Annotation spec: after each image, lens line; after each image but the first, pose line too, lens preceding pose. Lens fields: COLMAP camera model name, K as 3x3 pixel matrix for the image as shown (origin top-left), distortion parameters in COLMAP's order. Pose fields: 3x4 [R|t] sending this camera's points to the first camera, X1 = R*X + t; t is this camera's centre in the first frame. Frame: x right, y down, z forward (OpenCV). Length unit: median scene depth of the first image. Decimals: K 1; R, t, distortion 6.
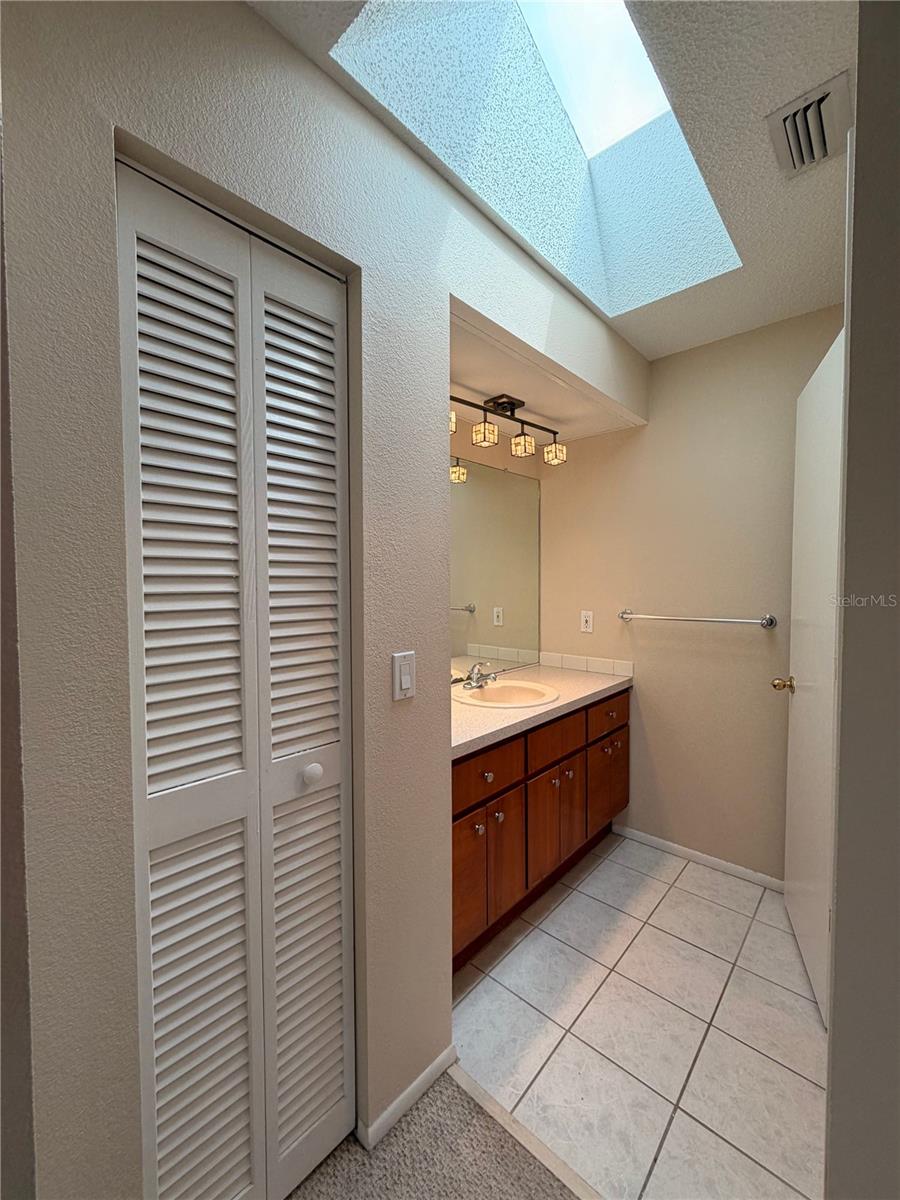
lens RADIAL K [[479.6, 0, 452.3], [0, 479.6, 595.1], [0, 0, 1]] dist [-0.001187, 0.001198]
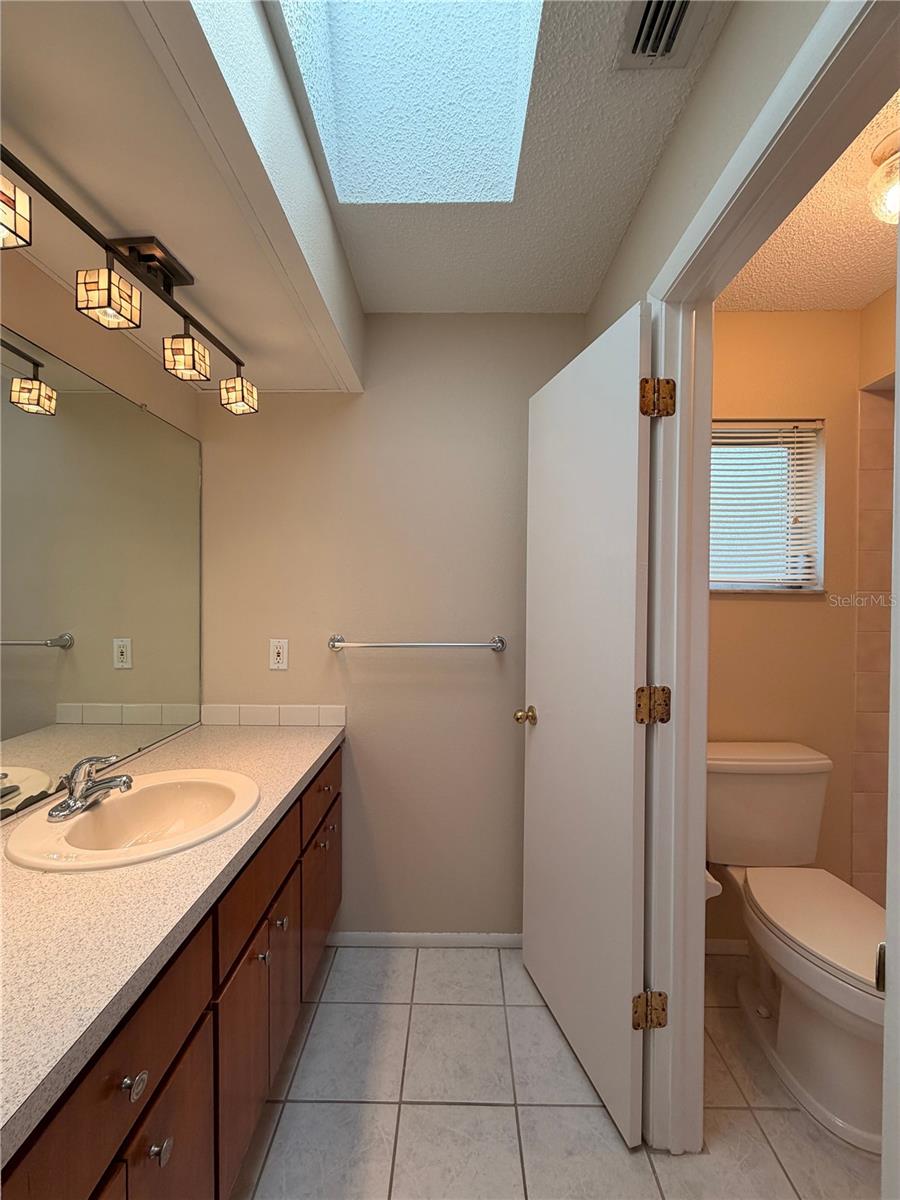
lens RADIAL K [[479.6, 0, 452.3], [0, 479.6, 598.1], [0, 0, 1]] dist [-0.001187, 0.001198]
pose [[0.746971, 0.004093, 0.664844, 0.004908], [0.011670, 0.999746, -0.019266, -0.012218], [-0.664754, 0.022150, 0.746734, 0.370060]]
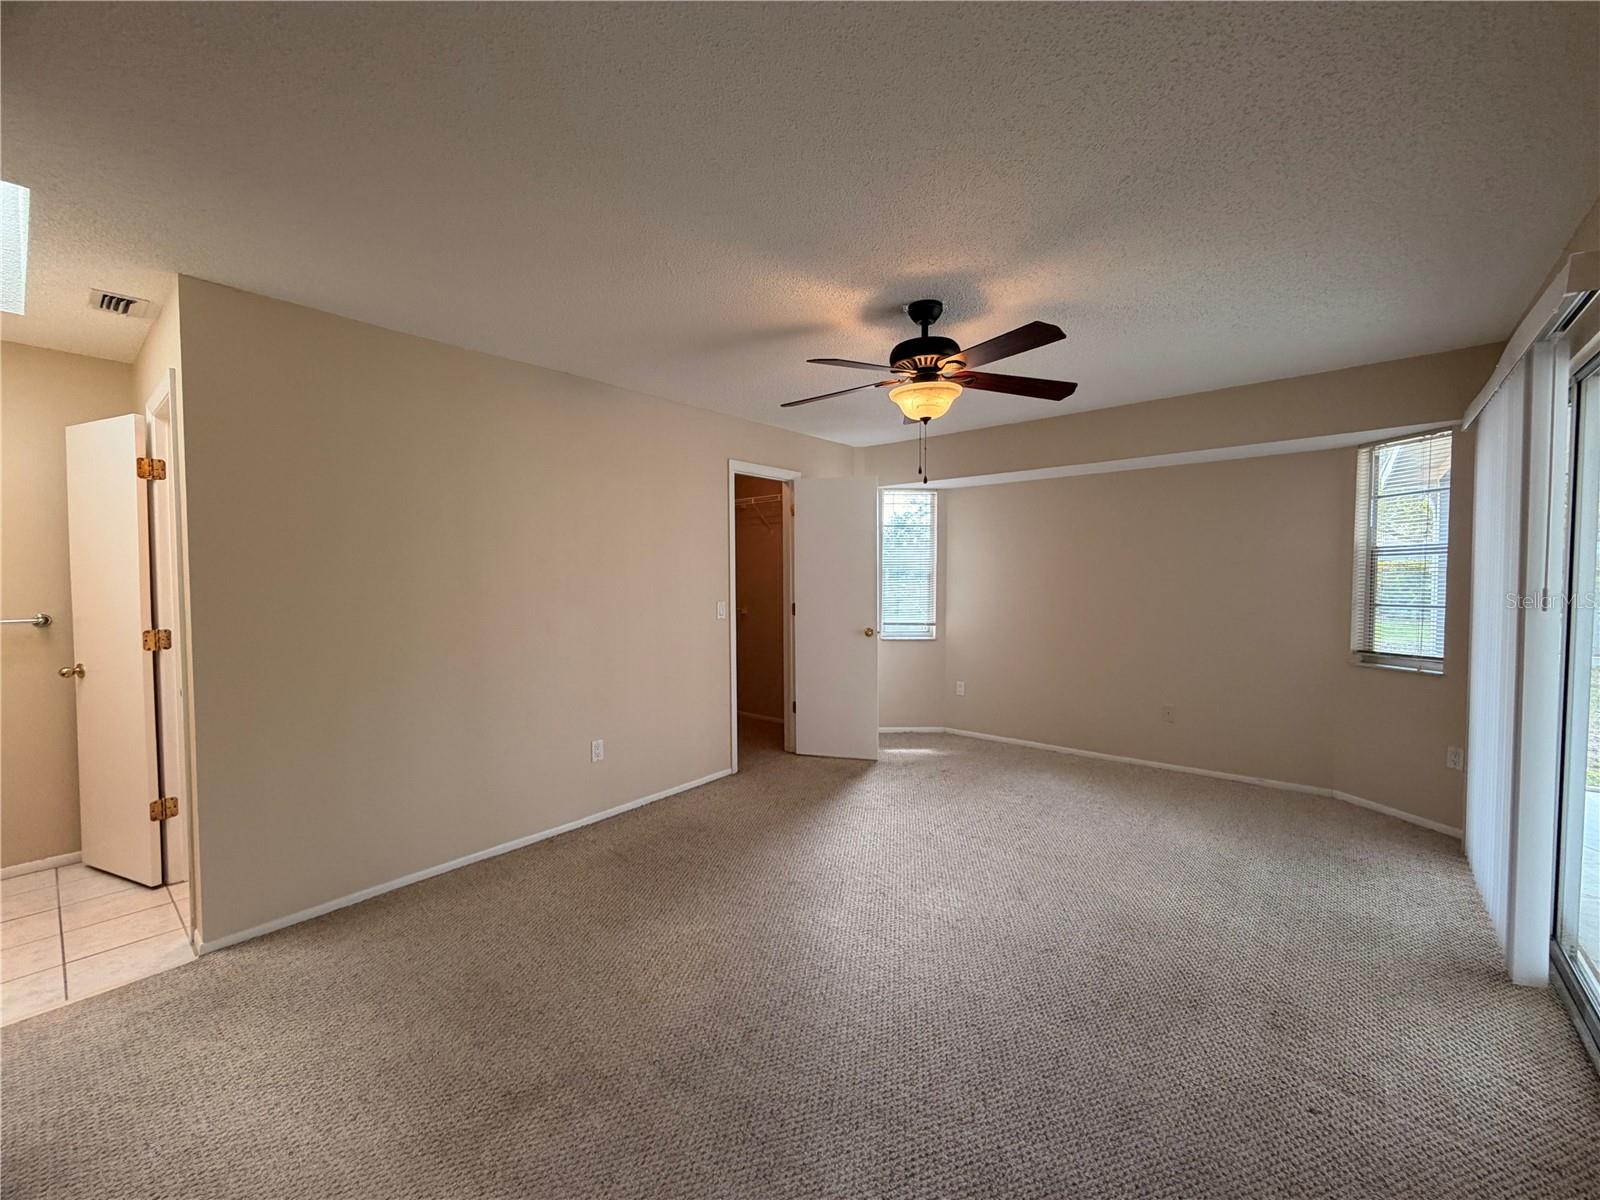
lens RADIAL K [[639.4, 0, 801.3], [0, 639.4, 603.1], [0, 0, 1]] dist [-0.001187, 0.001198]
pose [[-0.042842, -0.029989, 0.998632, -0.800890], [0.036765, 0.998825, 0.031572, 0.031921], [-0.998405, 0.038068, -0.041689, -0.607904]]
